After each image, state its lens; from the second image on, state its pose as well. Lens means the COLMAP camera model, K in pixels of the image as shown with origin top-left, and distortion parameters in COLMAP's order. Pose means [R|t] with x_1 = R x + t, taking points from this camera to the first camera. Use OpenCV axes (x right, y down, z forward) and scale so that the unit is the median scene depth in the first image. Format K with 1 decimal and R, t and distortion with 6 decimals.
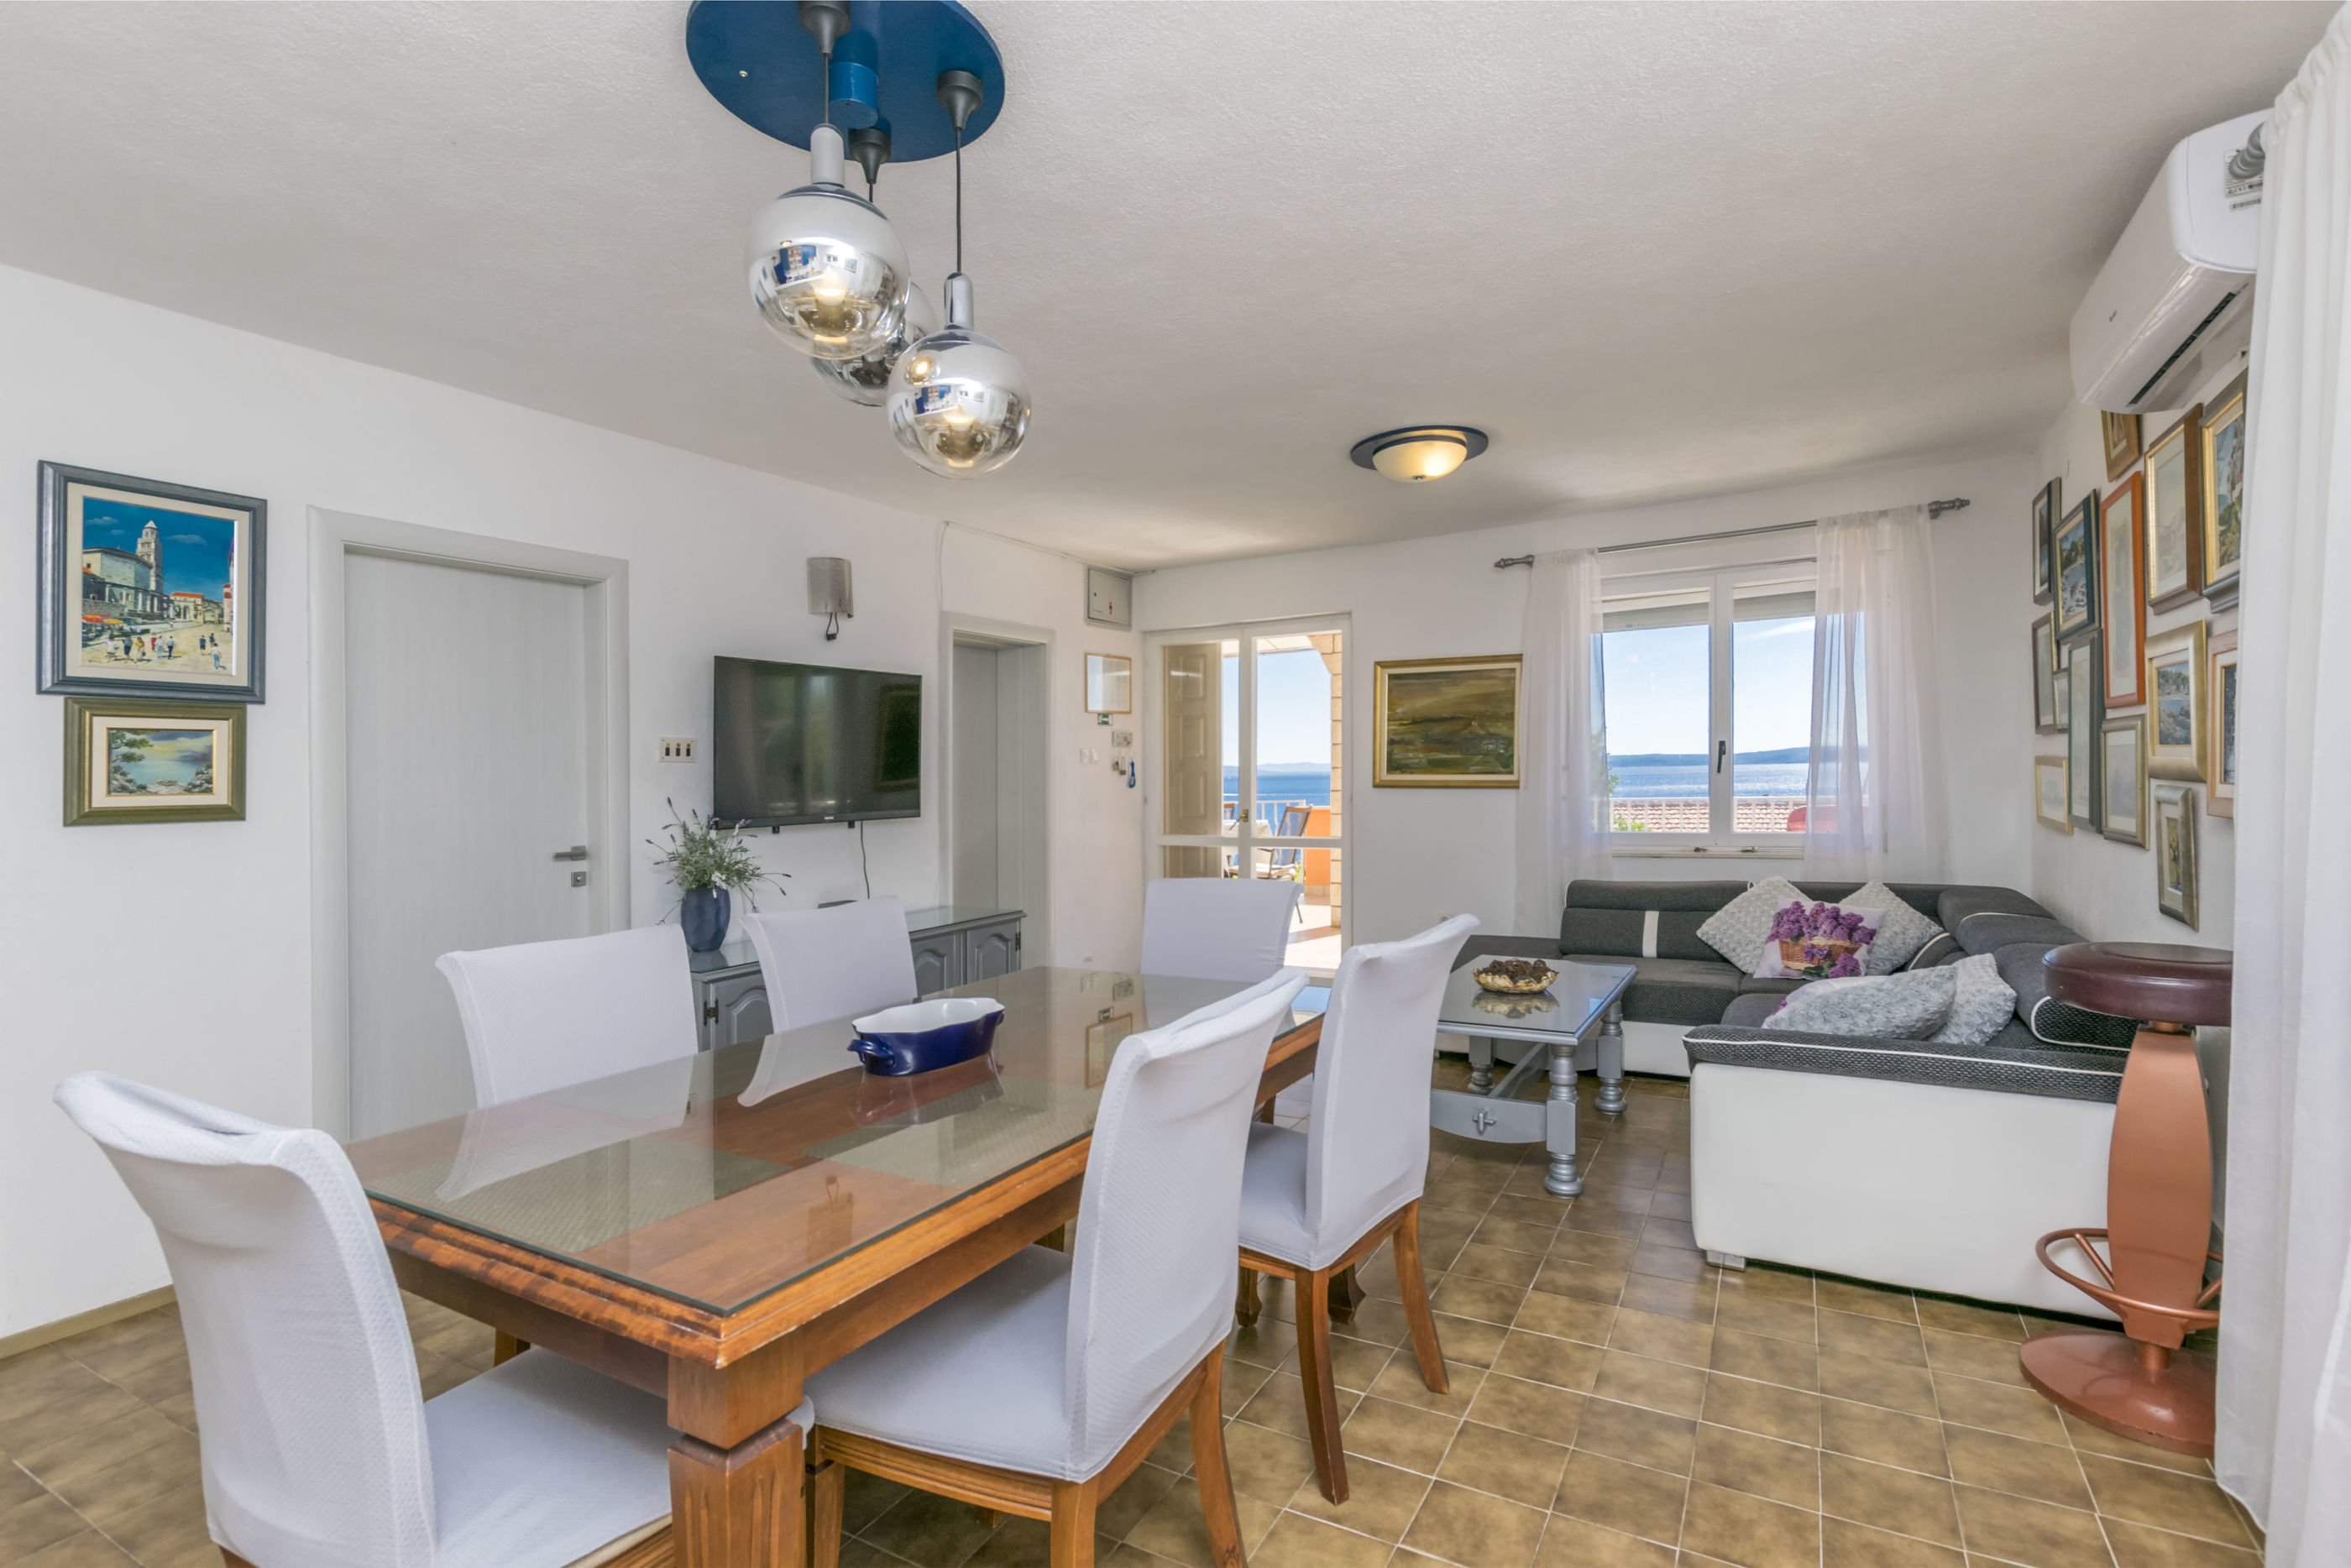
lens RADIAL K [[1069.4, 0, 1230.2], [0, 1069.4, 812.1], [0, 0, 1]] dist [-0.006257, -0.001692]
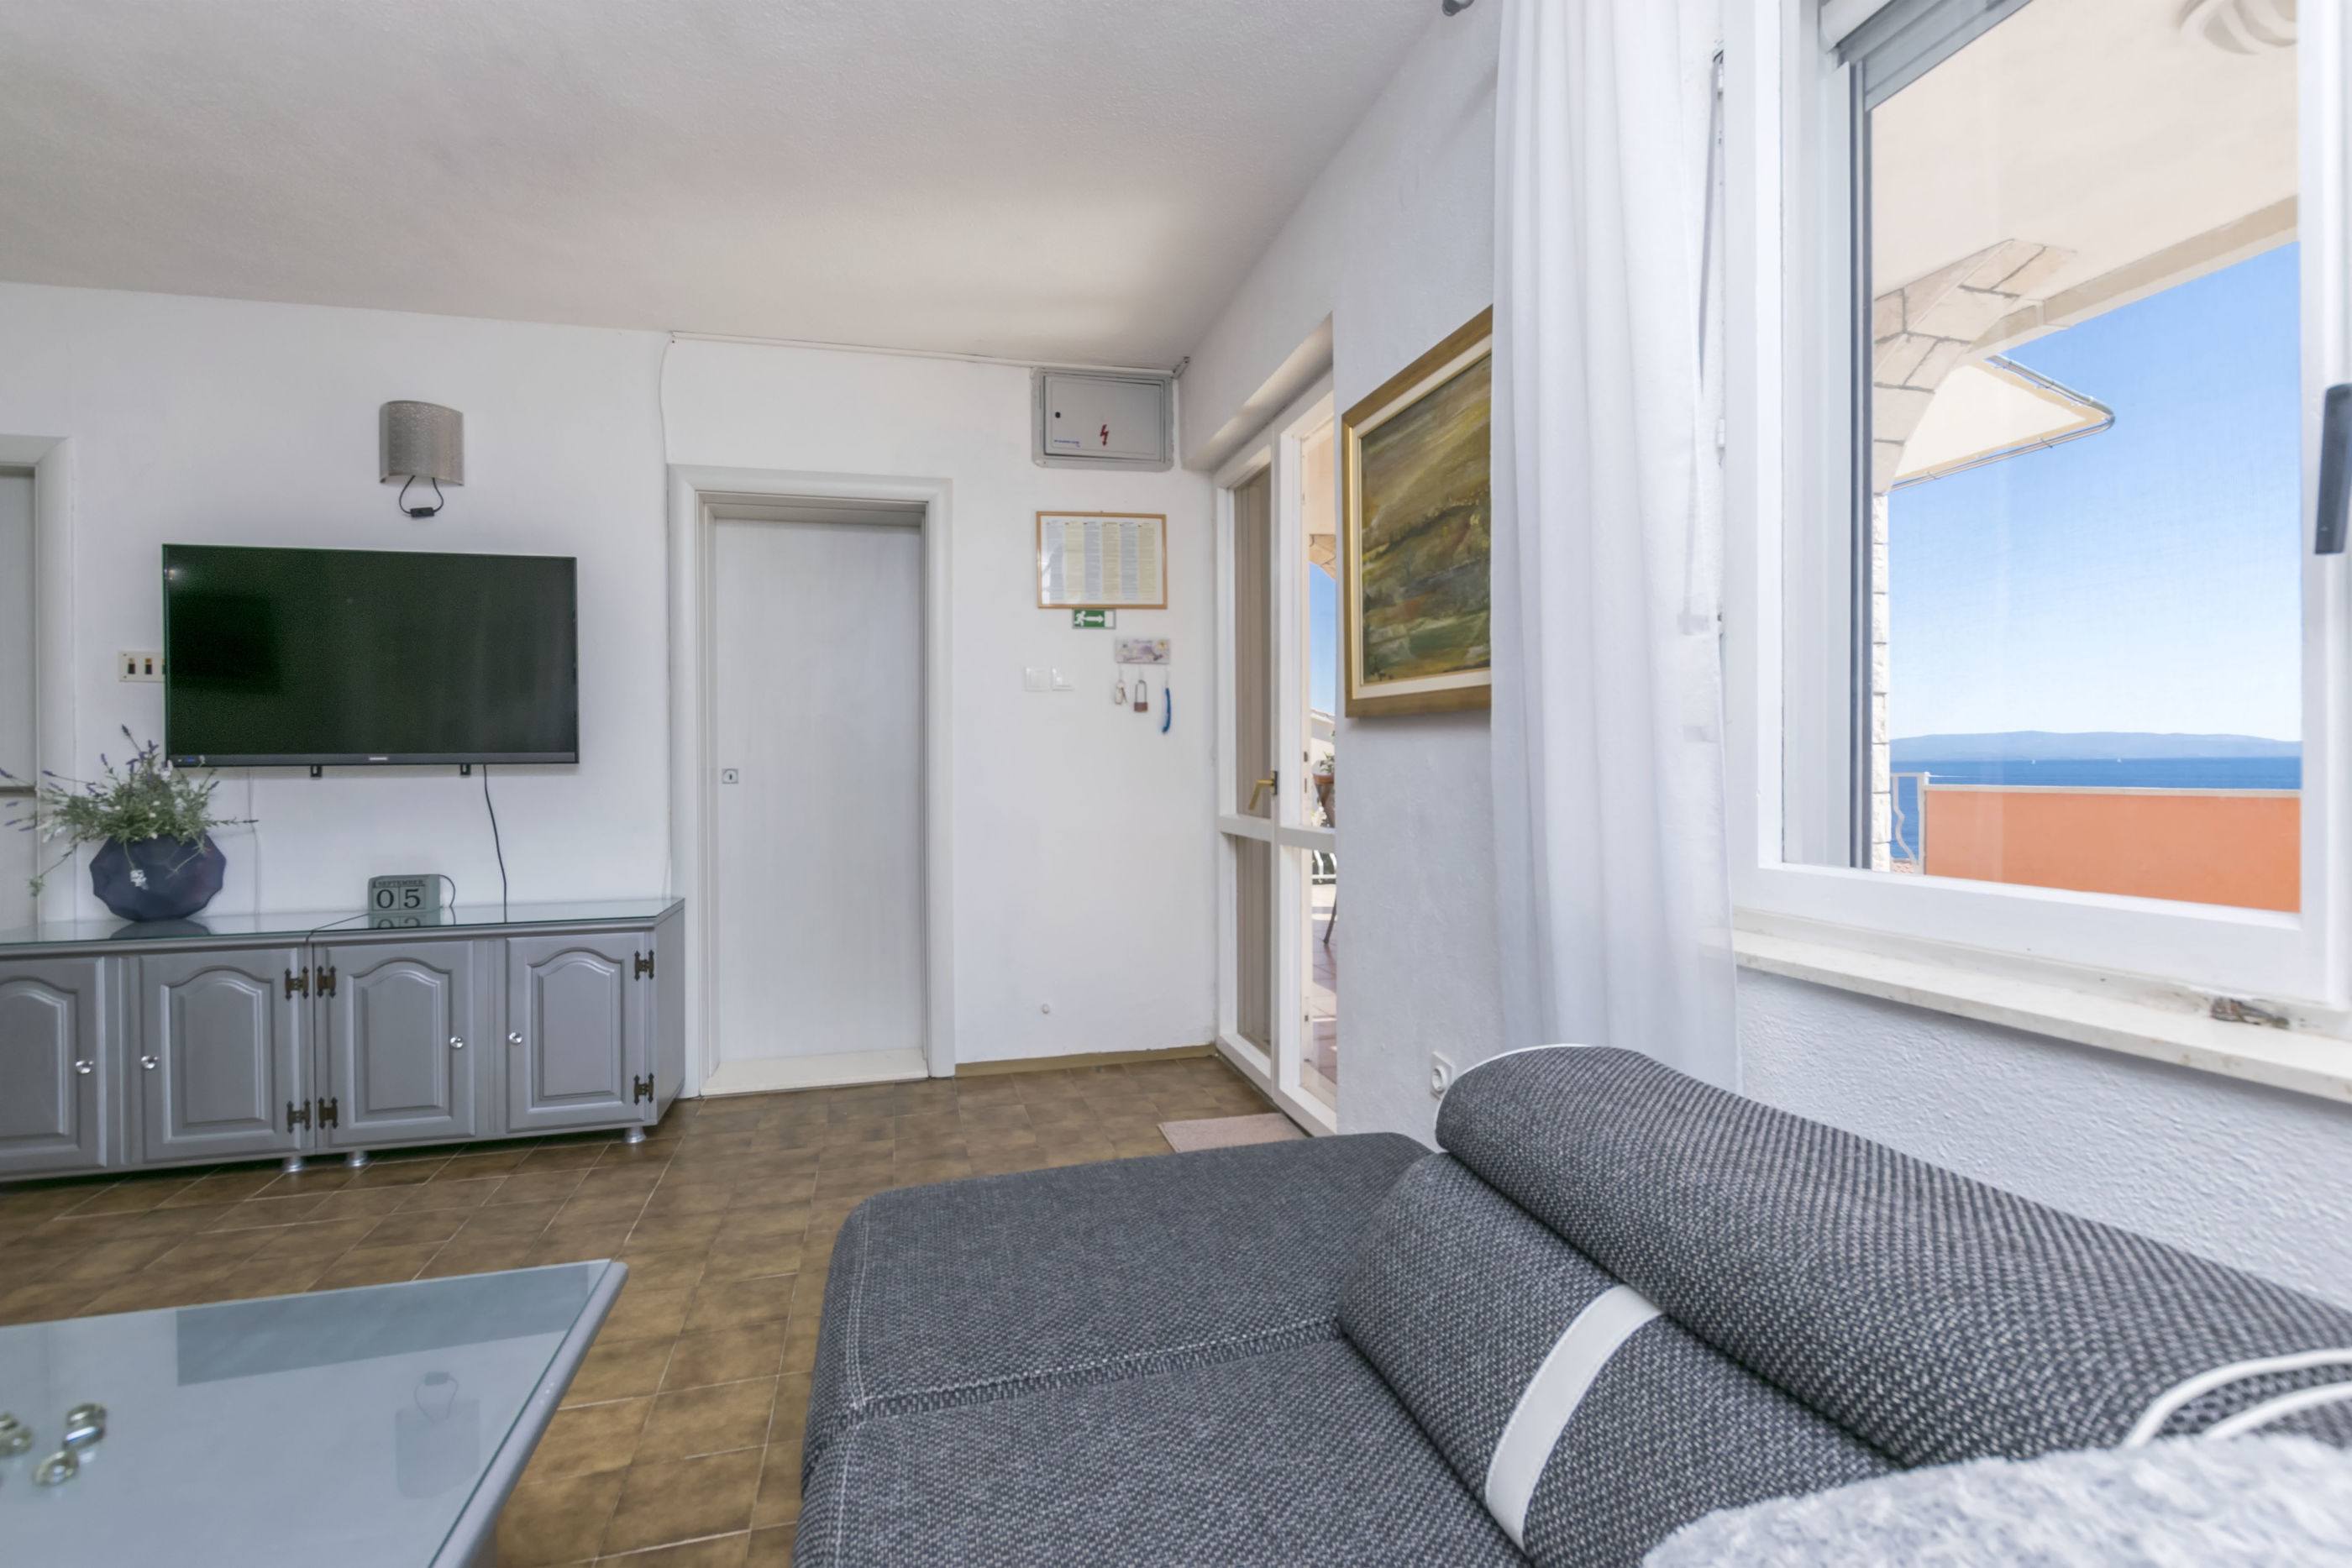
lens RADIAL K [[1069.9, 0, 1183.1], [0, 1069.9, 779.6], [0, 0, 1]] dist [-0.006257, -0.001692]
pose [[0.676671, 0.023747, -0.735902, 0.437026], [-0.028920, 0.999566, 0.005663, -0.000069], [0.735717, 0.017450, 0.677064, 0.744543]]
